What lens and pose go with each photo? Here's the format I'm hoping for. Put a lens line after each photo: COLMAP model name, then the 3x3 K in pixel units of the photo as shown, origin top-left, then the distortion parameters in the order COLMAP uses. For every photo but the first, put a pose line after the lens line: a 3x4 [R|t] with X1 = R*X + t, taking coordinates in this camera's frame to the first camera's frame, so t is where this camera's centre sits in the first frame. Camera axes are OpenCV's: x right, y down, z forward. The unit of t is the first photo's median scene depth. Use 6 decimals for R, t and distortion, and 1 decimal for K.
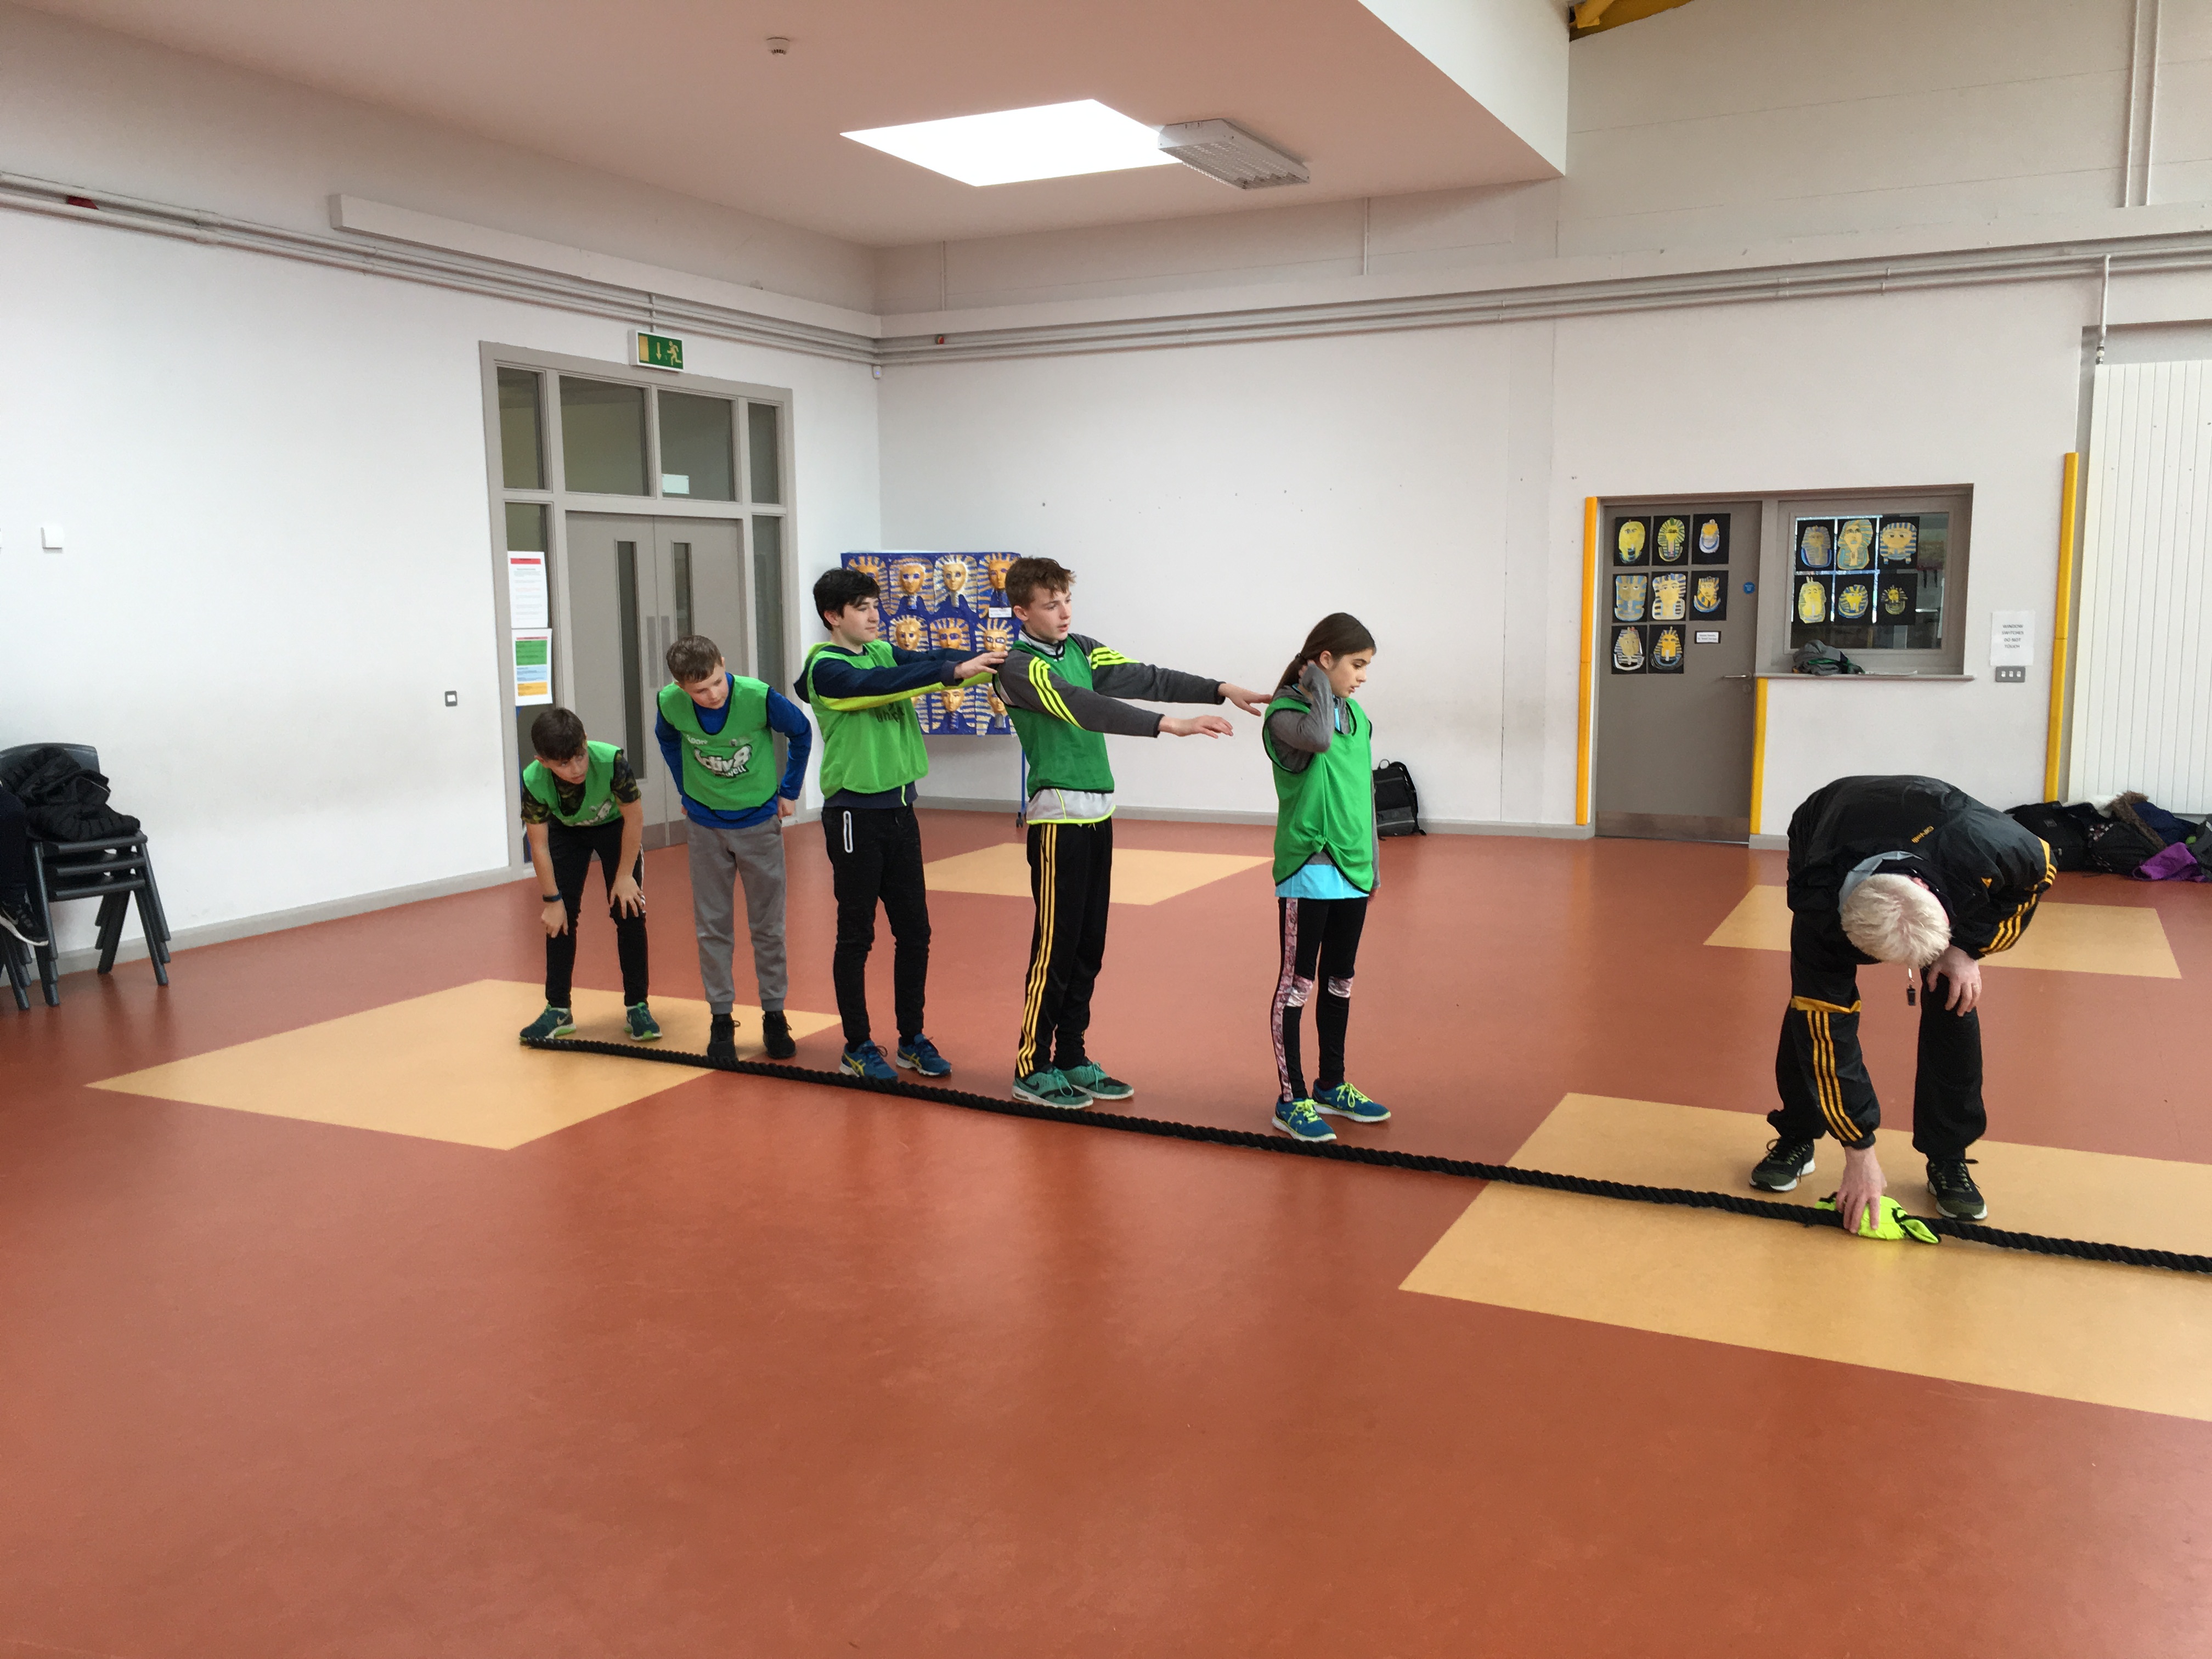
lens RADIAL K [[1900.3, 0, 1082.4], [0, 1900.3, 834.1], [0, 0, 1]] dist [0.084090, -0.102460]
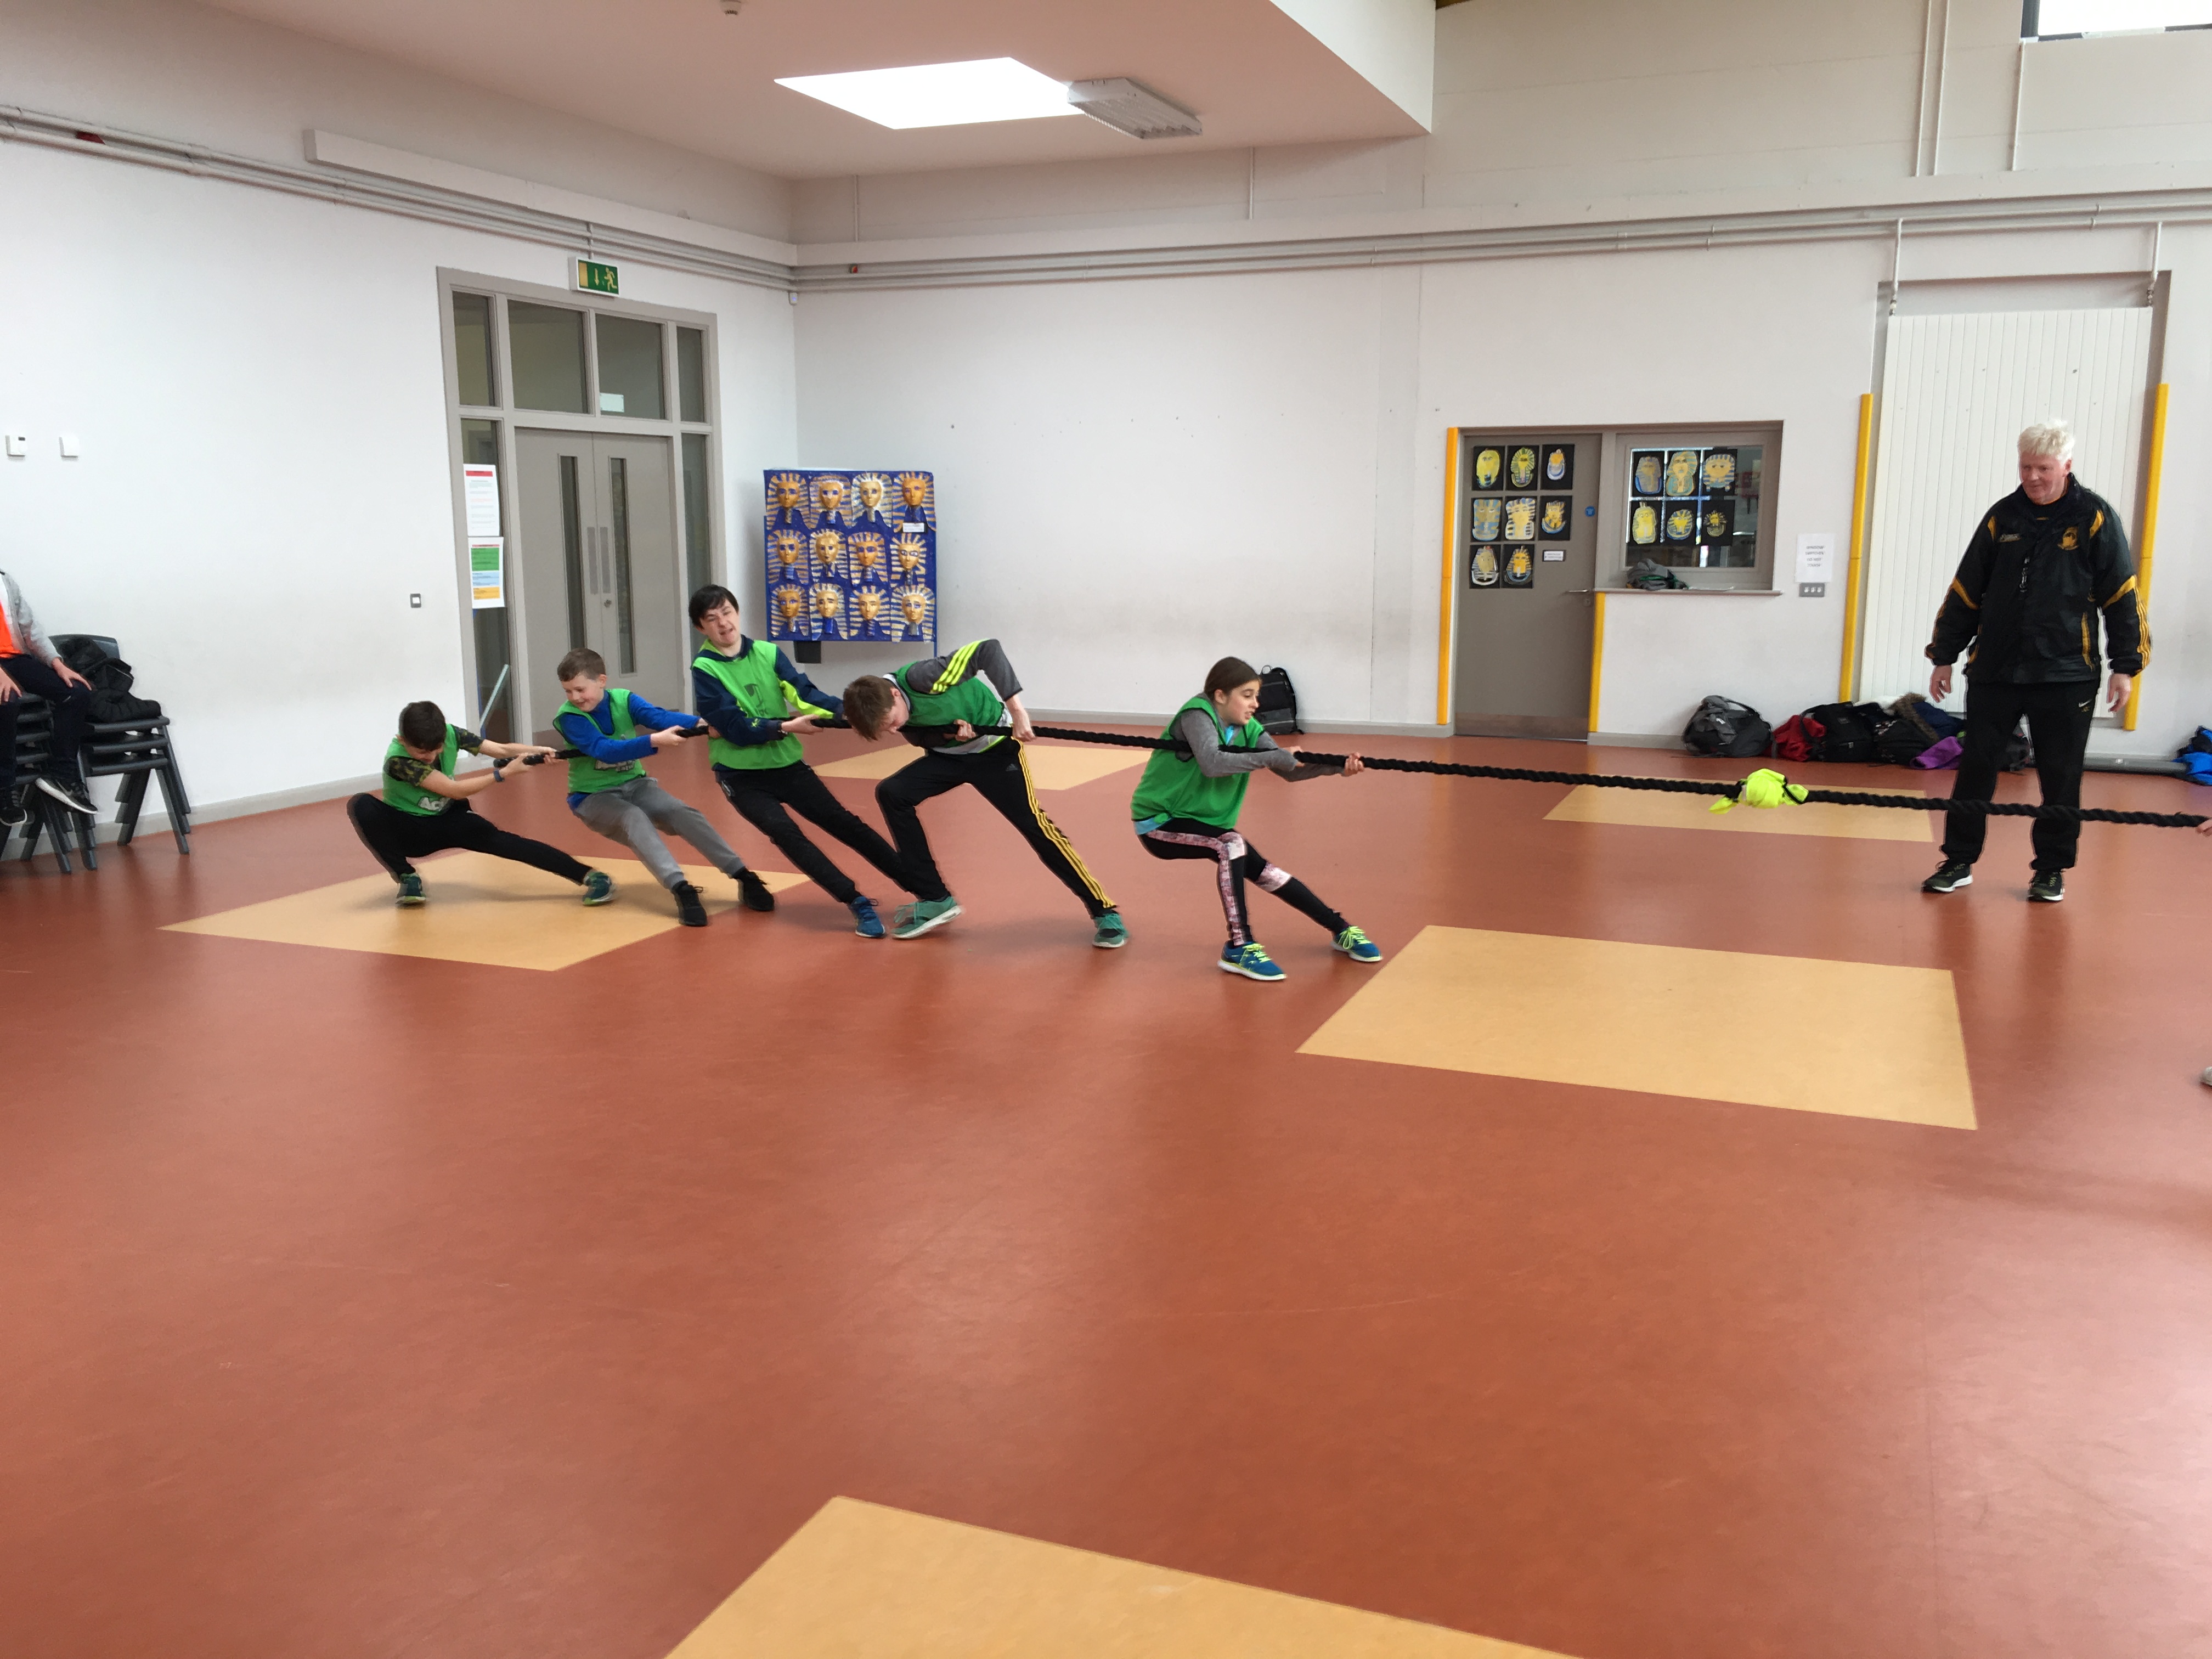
lens RADIAL K [[1900.3, 0, 1093.4], [0, 1900.3, 825.8], [0, 0, 1]] dist [0.084090, -0.102460]
pose [[0.997272, -0.002198, 0.073784, -0.024616], [-0.000473, 0.999346, 0.036168, 0.014875], [-0.073815, -0.036104, 0.996618, -0.099079]]
